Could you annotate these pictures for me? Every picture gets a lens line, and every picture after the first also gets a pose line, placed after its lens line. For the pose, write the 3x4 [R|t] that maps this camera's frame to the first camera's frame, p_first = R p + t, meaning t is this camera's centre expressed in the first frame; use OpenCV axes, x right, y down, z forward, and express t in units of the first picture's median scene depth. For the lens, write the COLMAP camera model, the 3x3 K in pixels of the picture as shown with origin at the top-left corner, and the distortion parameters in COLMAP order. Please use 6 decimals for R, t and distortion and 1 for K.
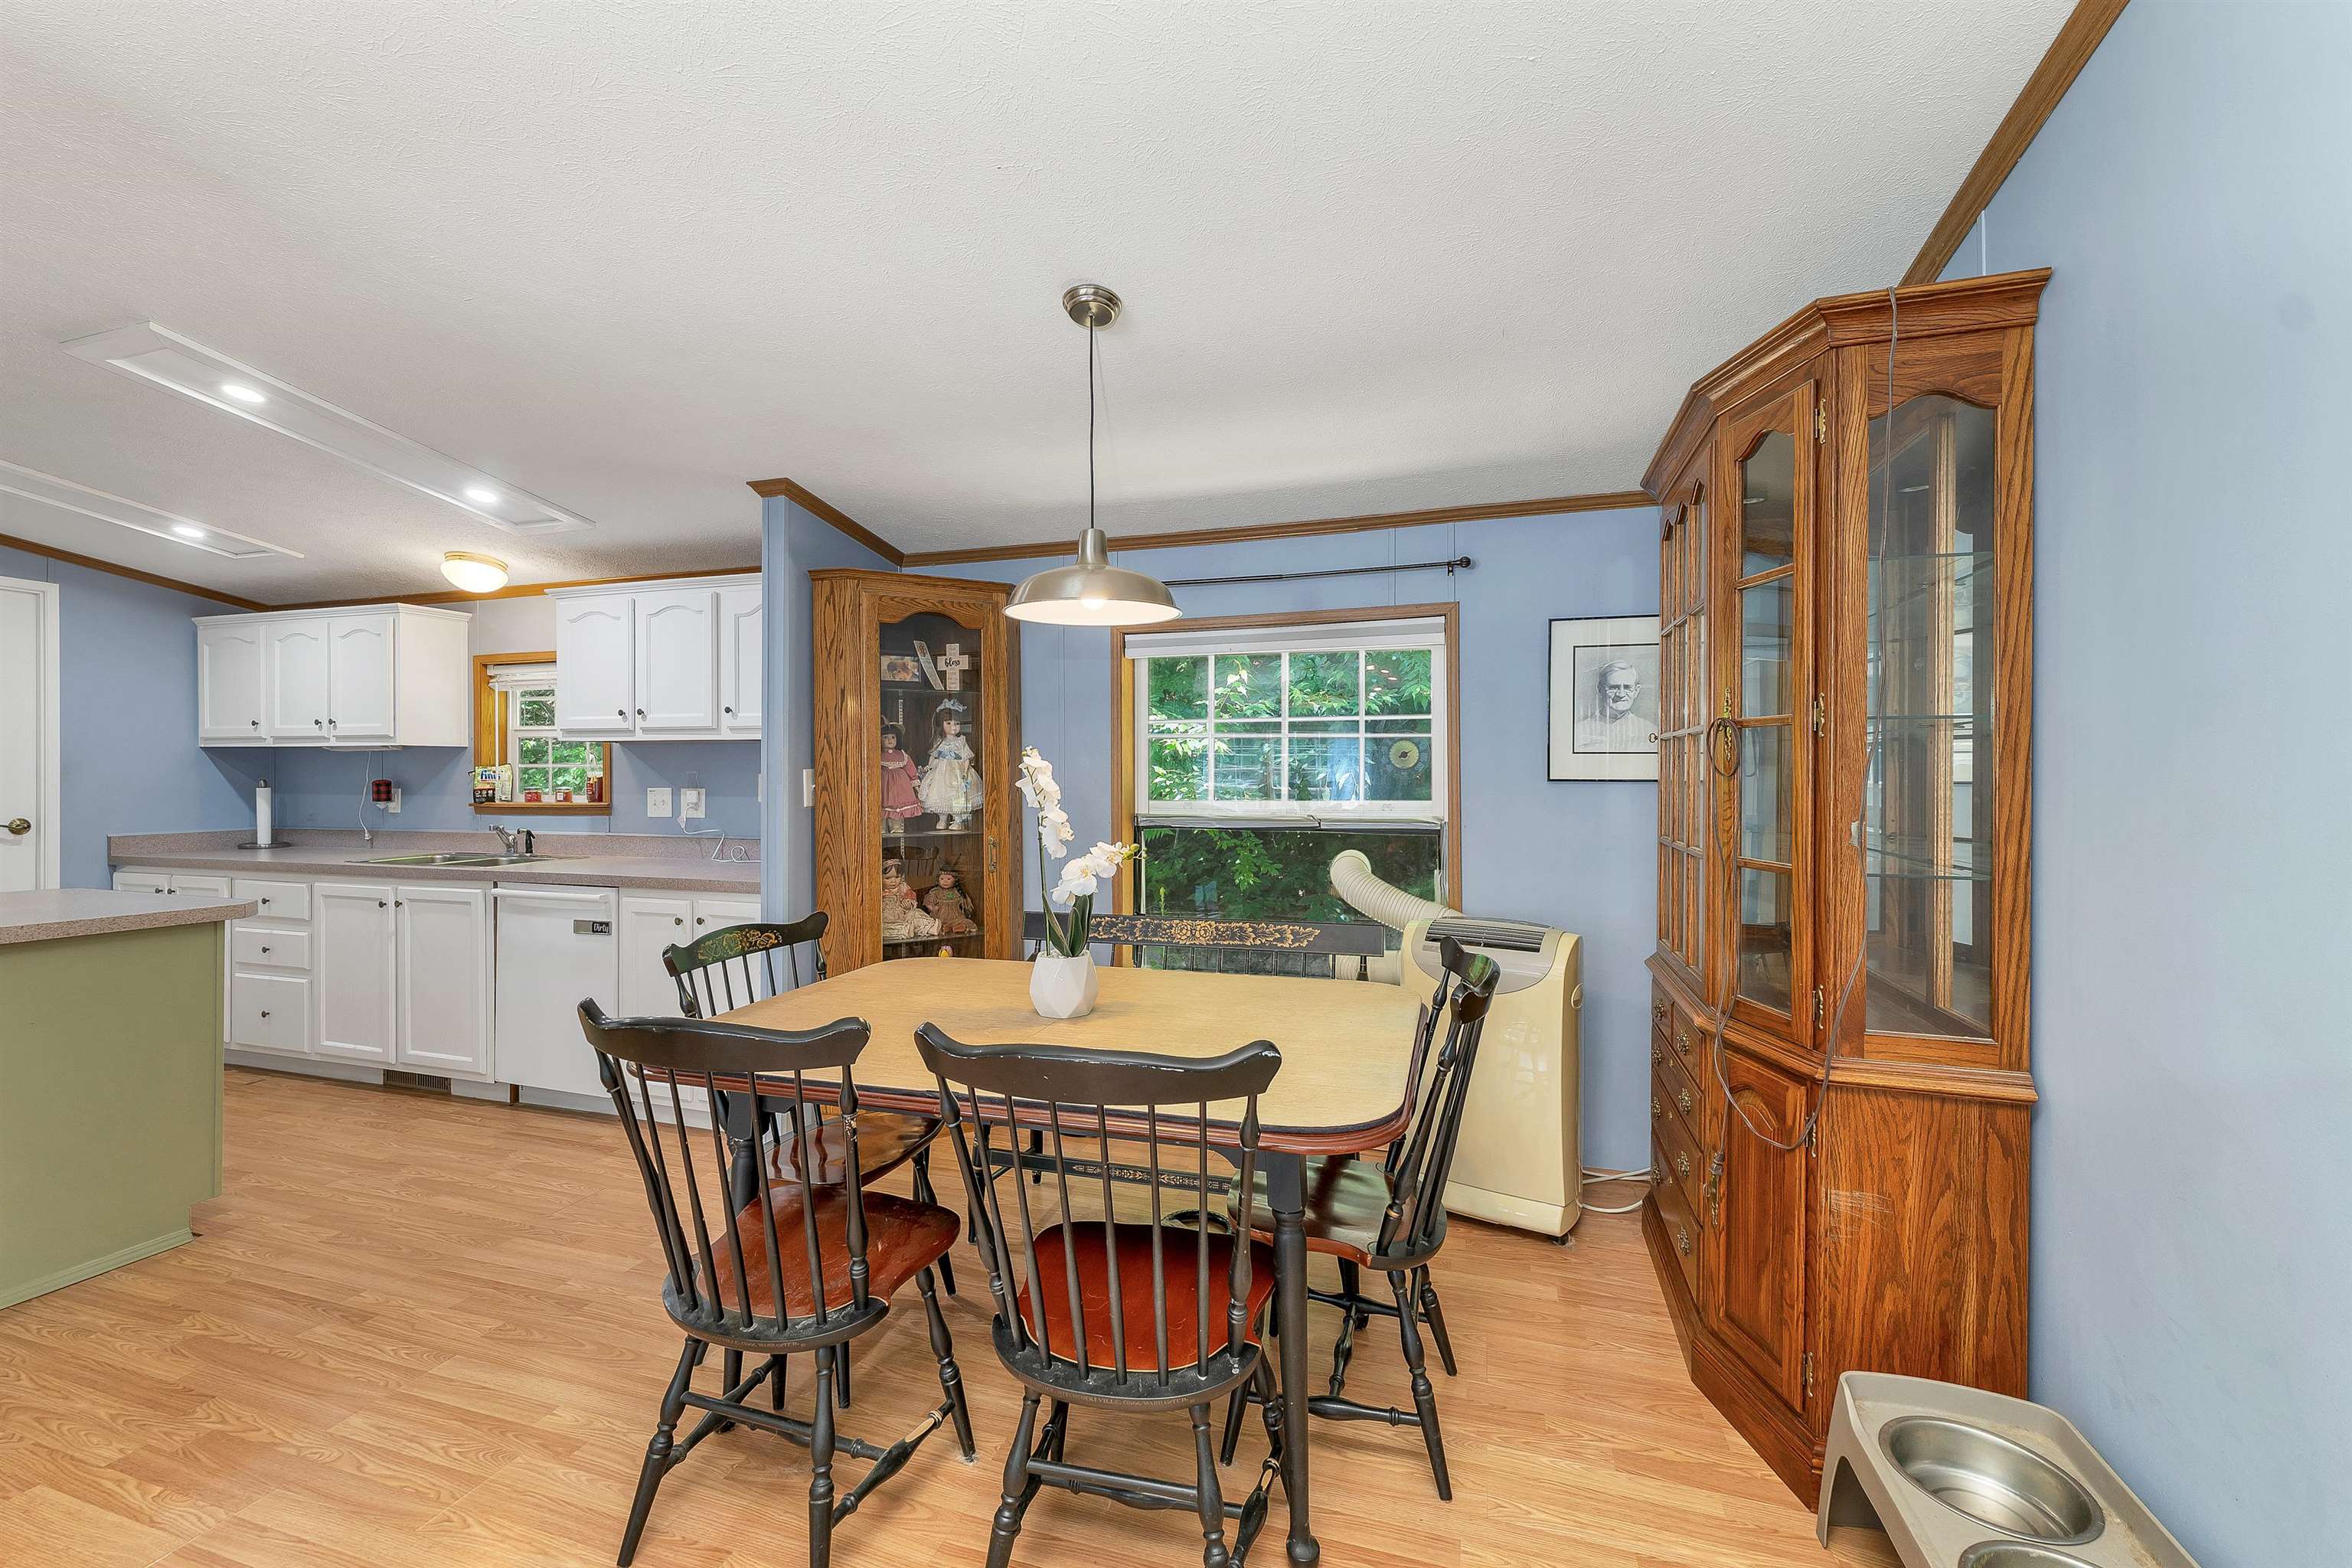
lens RADIAL K [[971.4, 0, 1168.2], [0, 971.4, 774.1], [0, 0, 1]] dist [0.001966, 0.000137]
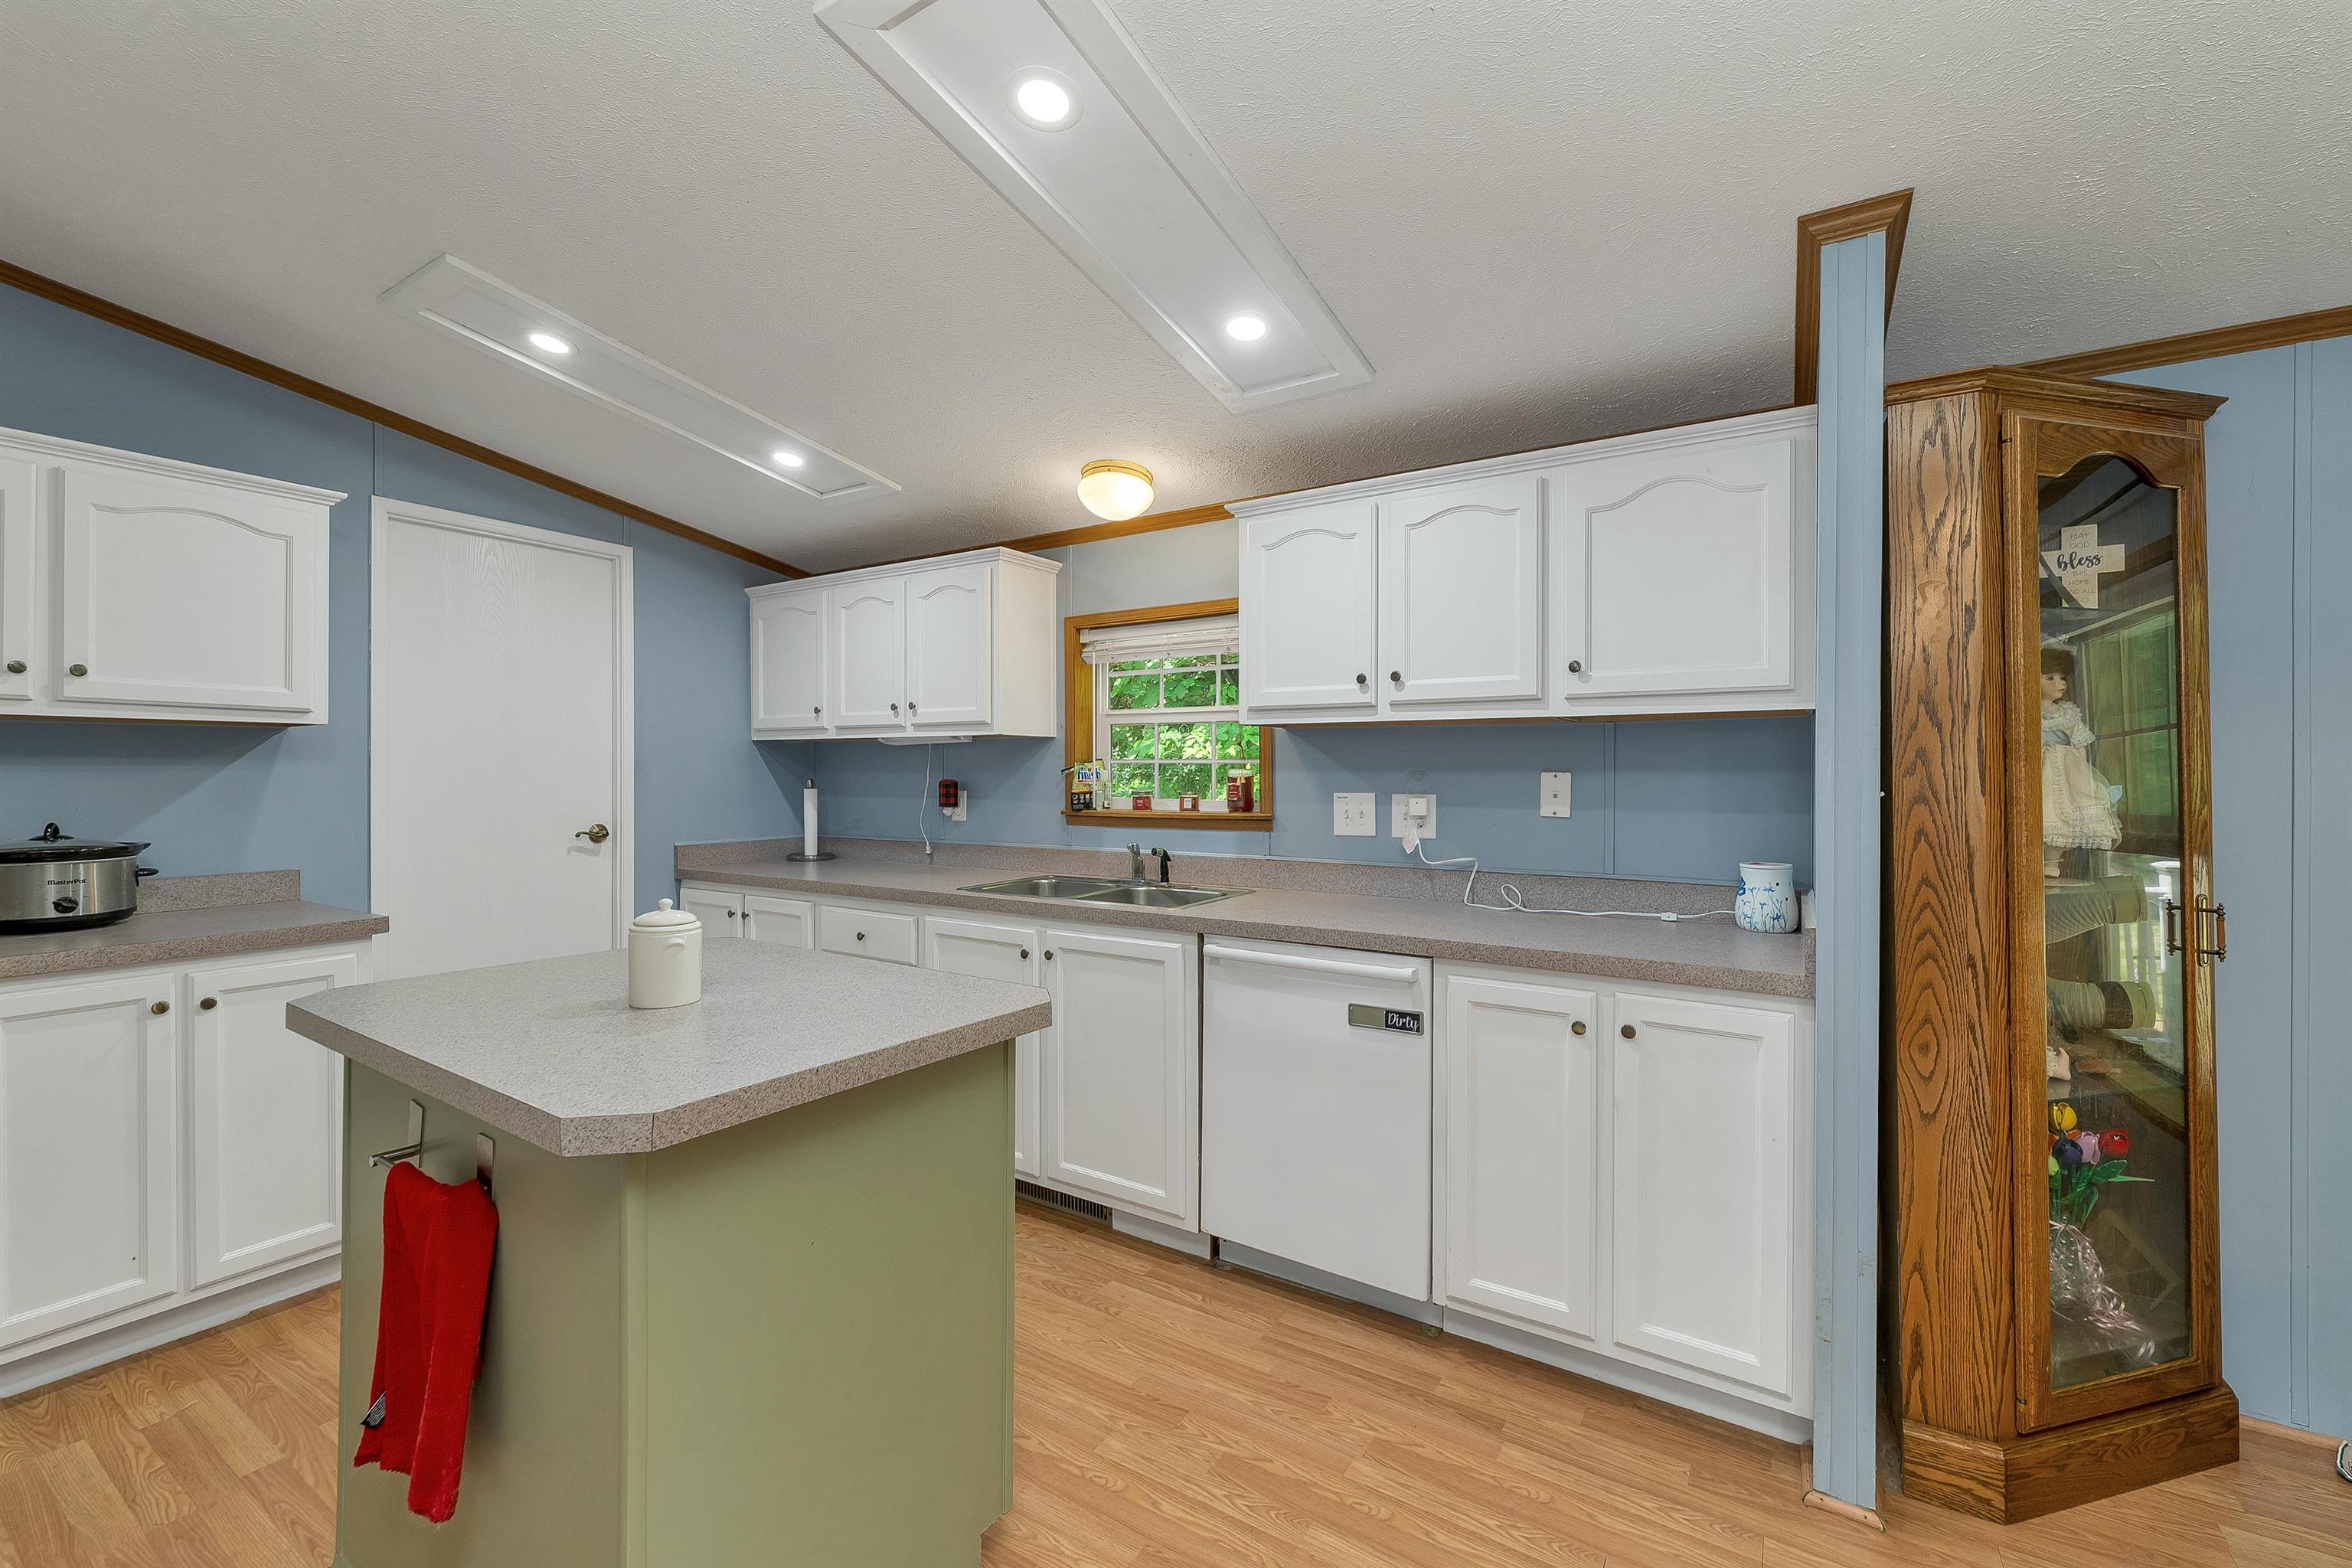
lens RADIAL K [[983.4, 0, 1160.5], [0, 983.4, 776.0], [0, 0, 1]] dist [0.001675, 0.000136]
pose [[0.963971, 0.002143, -0.265999, -0.474132], [-0.001679, 0.999997, 0.001972, 0.001072], [0.266002, -0.001455, 0.963971, 0.299884]]
